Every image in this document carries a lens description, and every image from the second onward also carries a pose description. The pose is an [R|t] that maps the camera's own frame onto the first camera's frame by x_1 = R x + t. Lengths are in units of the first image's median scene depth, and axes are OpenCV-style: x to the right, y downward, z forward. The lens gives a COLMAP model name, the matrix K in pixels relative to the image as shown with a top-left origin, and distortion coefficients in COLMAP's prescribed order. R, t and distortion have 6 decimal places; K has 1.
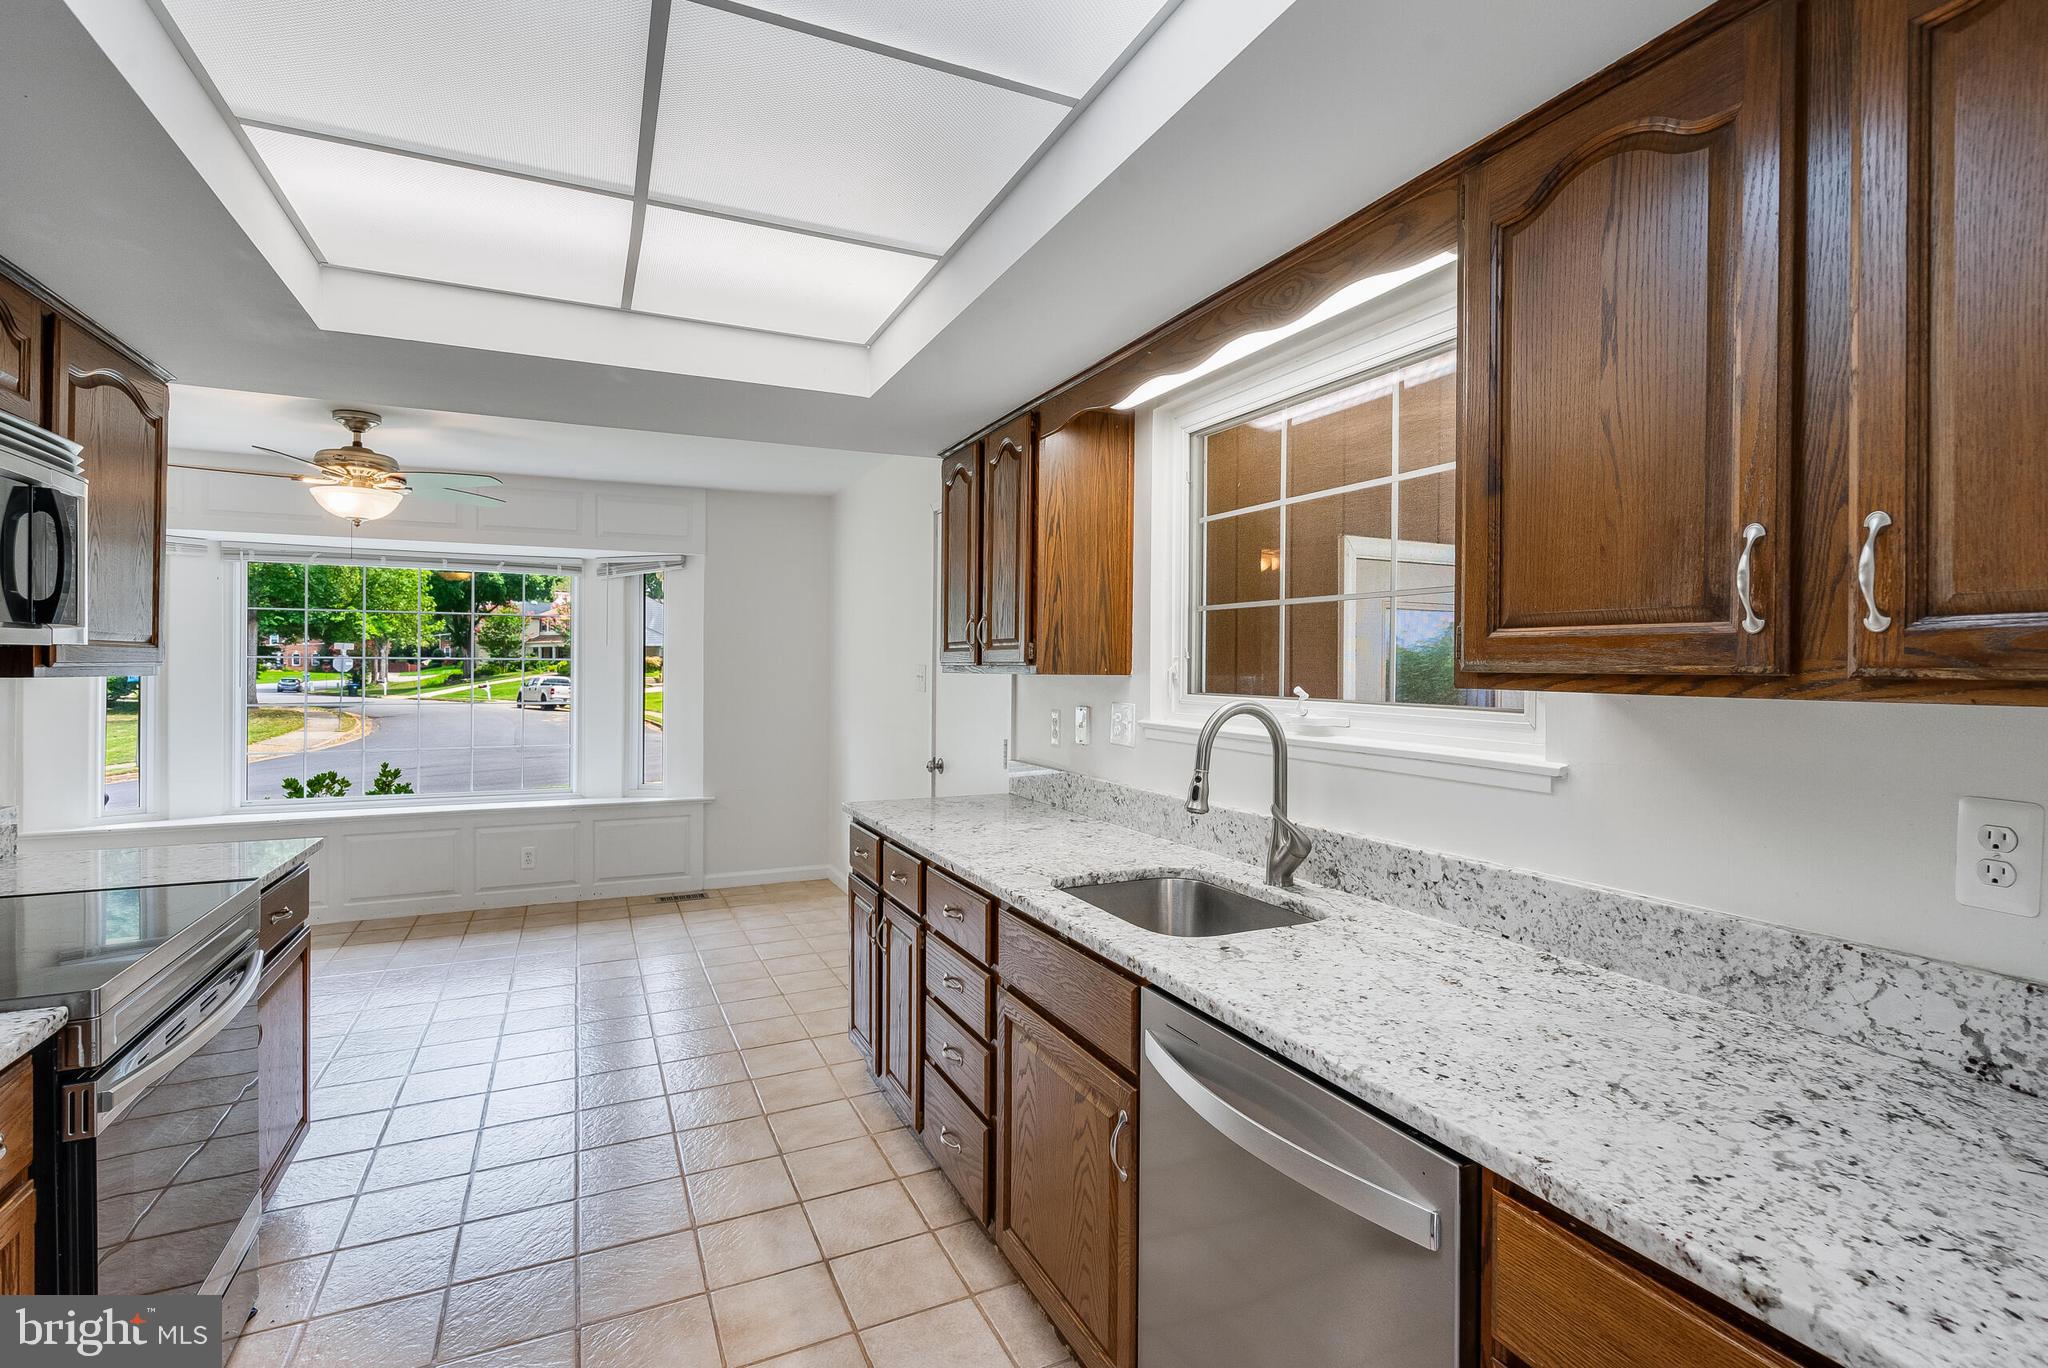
lens RADIAL K [[938.3, 0, 1007.5], [0, 938.3, 672.3], [0, 0, 1]] dist [-0.002186, 0.000553]
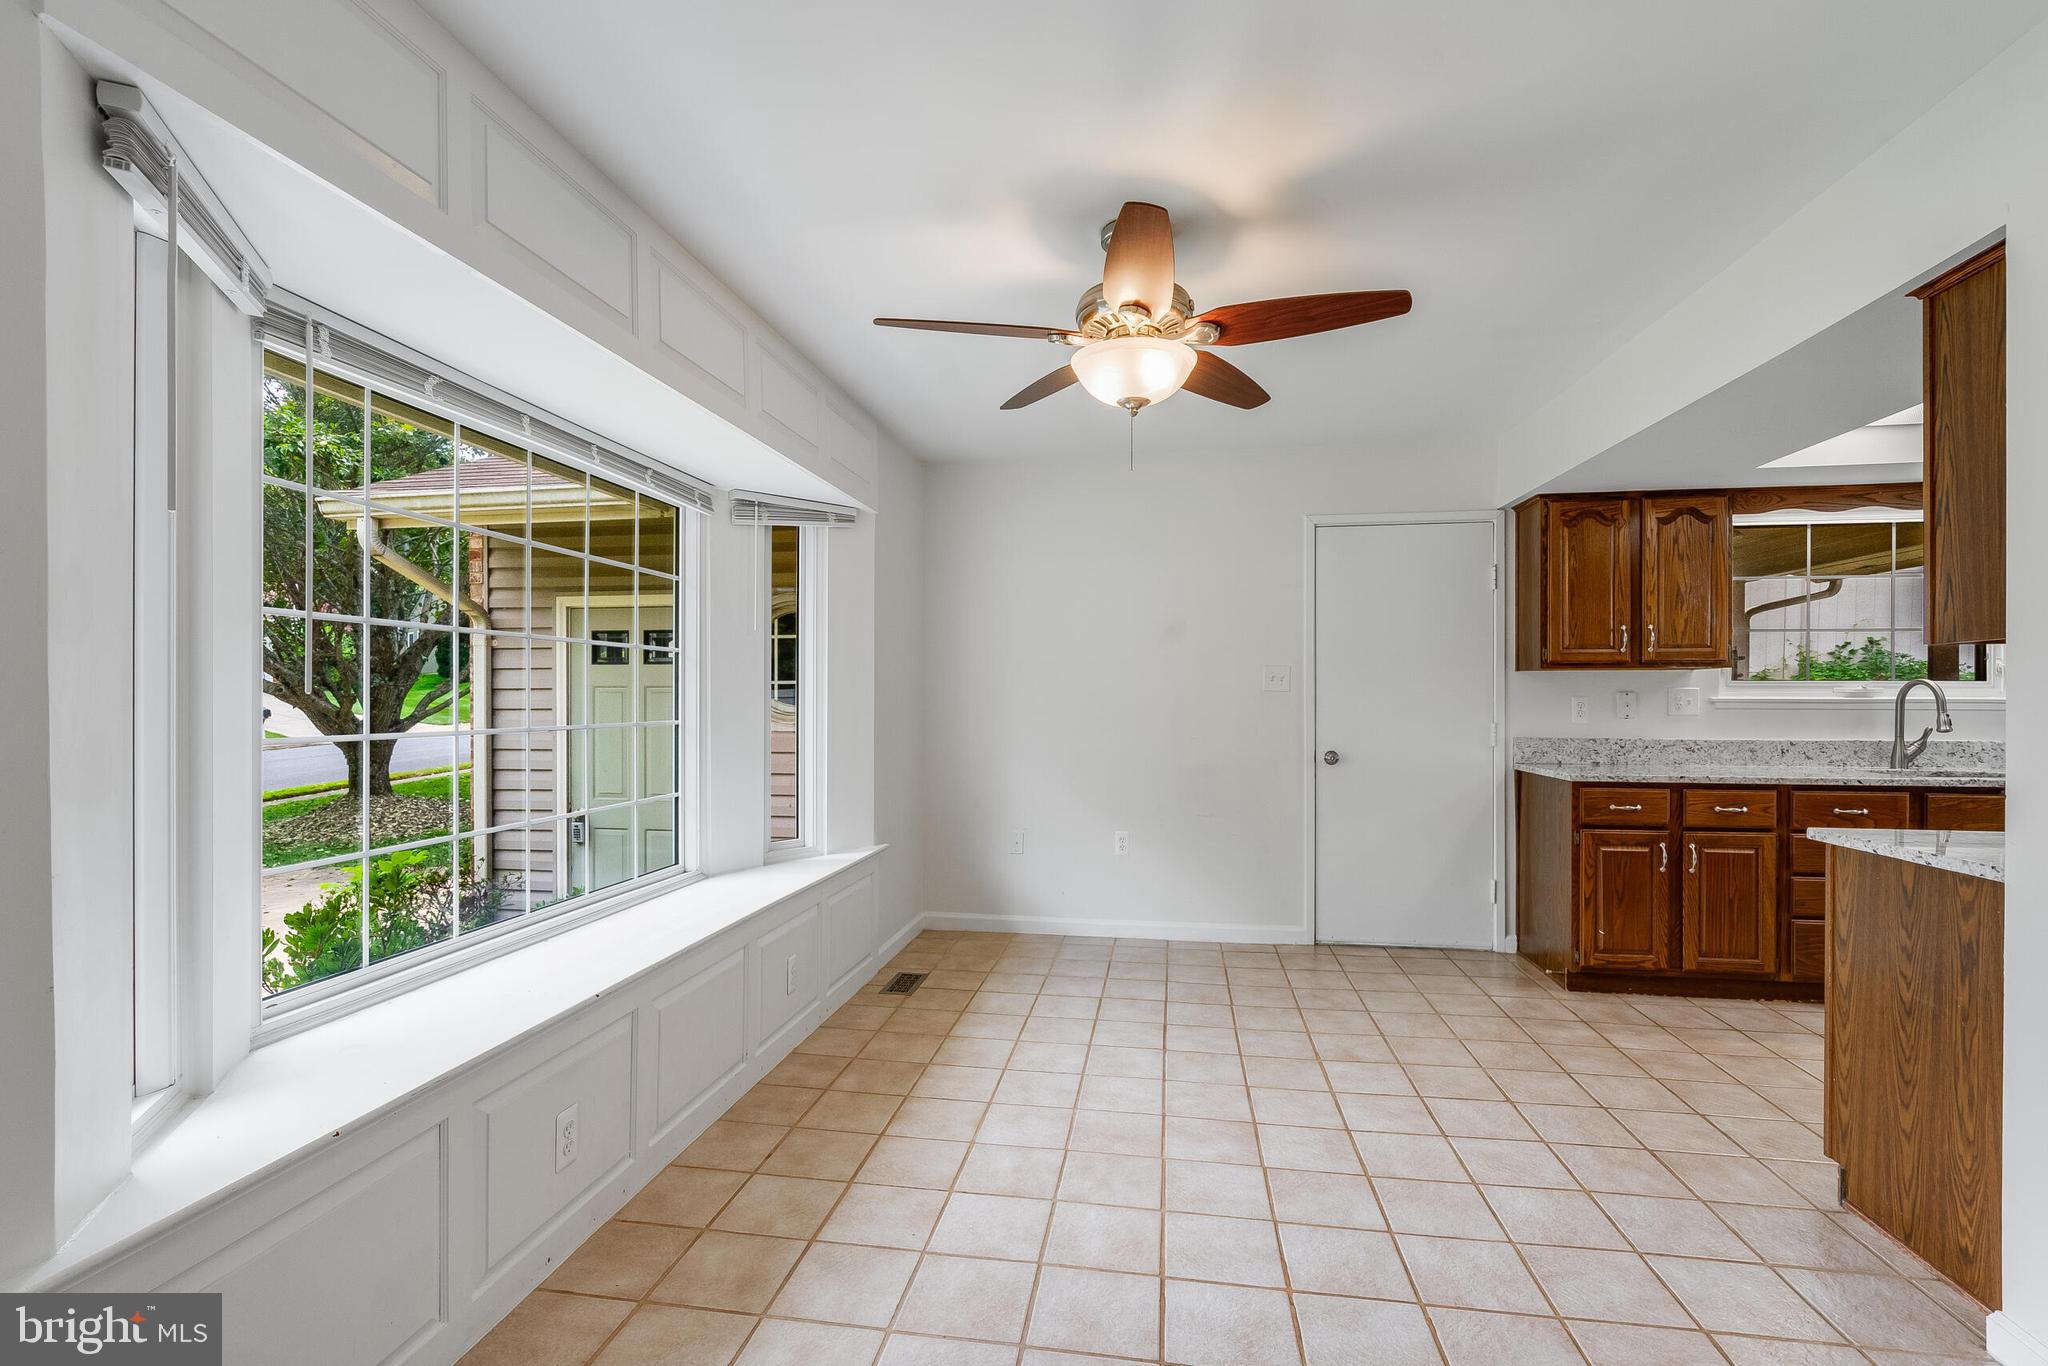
lens RADIAL K [[938.3, 0, 1001.6], [0, 938.3, 699.0], [0, 0, 1]] dist [-0.002186, 0.000553]
pose [[0.572575, -0.006691, 0.819825, -0.912428], [0.009265, 0.999956, 0.001691, 0.019126], [-0.819800, 0.006628, 0.572612, 0.522936]]
